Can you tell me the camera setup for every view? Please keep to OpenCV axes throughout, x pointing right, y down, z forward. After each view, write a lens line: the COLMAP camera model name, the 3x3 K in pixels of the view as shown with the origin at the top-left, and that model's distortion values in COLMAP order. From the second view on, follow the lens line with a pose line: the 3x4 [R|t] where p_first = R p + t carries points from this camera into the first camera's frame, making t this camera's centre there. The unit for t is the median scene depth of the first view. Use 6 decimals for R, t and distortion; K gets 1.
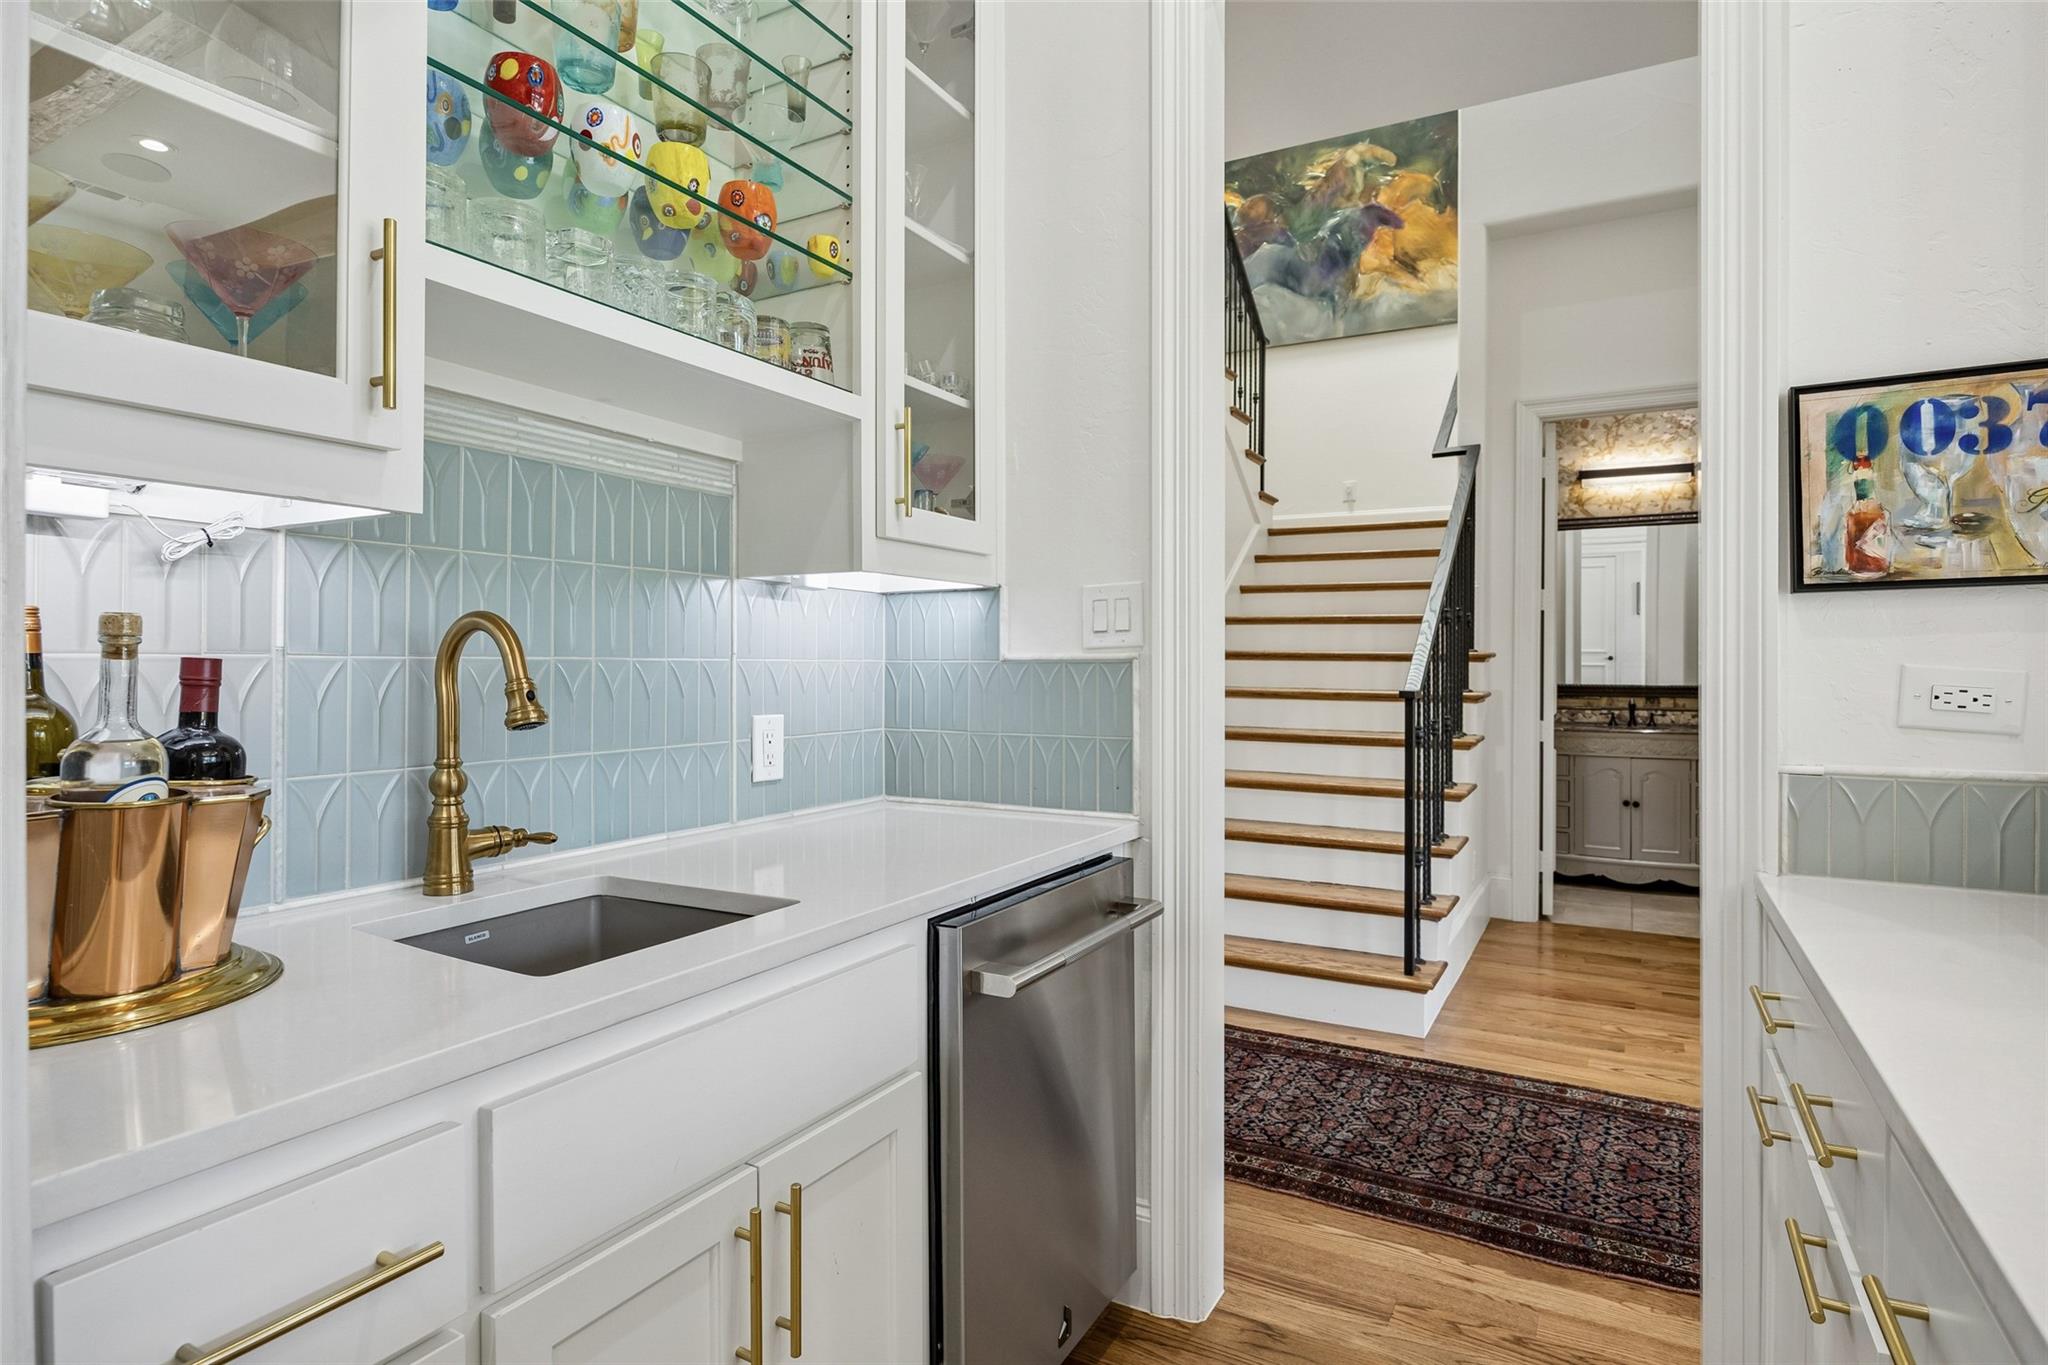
lens RADIAL K [[1075.1, 0, 1030.1], [0, 1075.1, 672.2], [0, 0, 1]] dist [-0.007532, 0.000135]
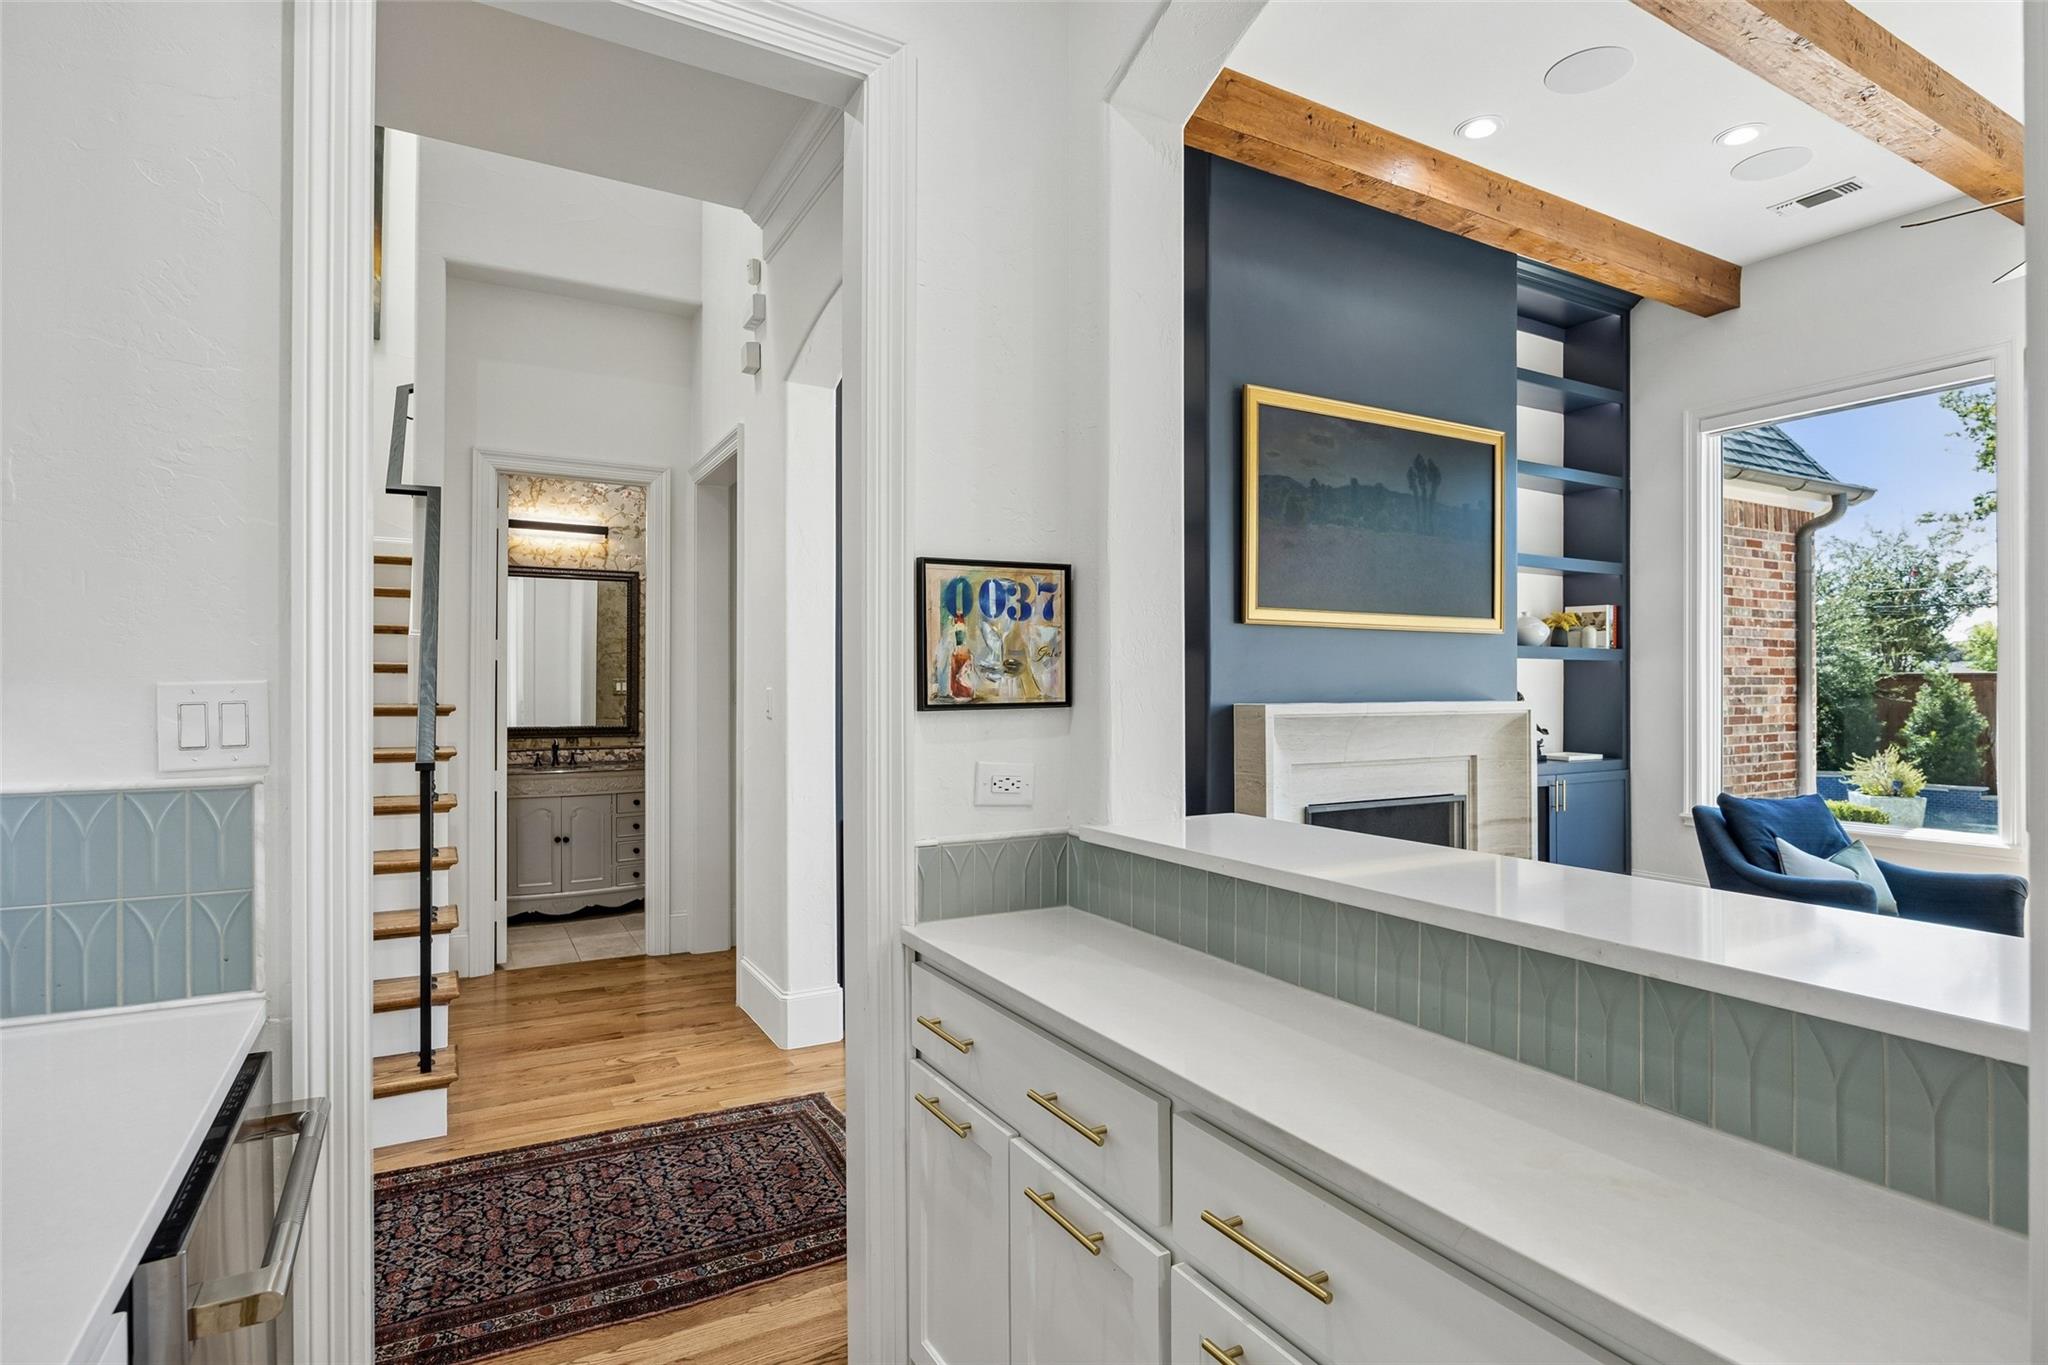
lens RADIAL K [[1050.4, 0, 1033.4], [0, 1050.4, 686.9], [0, 0, 1]] dist [0.005681, -0.000370]
pose [[0.523348, -0.001566, 0.852118, -0.198848], [0.004178, 0.999991, -0.000728, -0.062269], [-0.852109, 0.003941, 0.523350, 0.119527]]
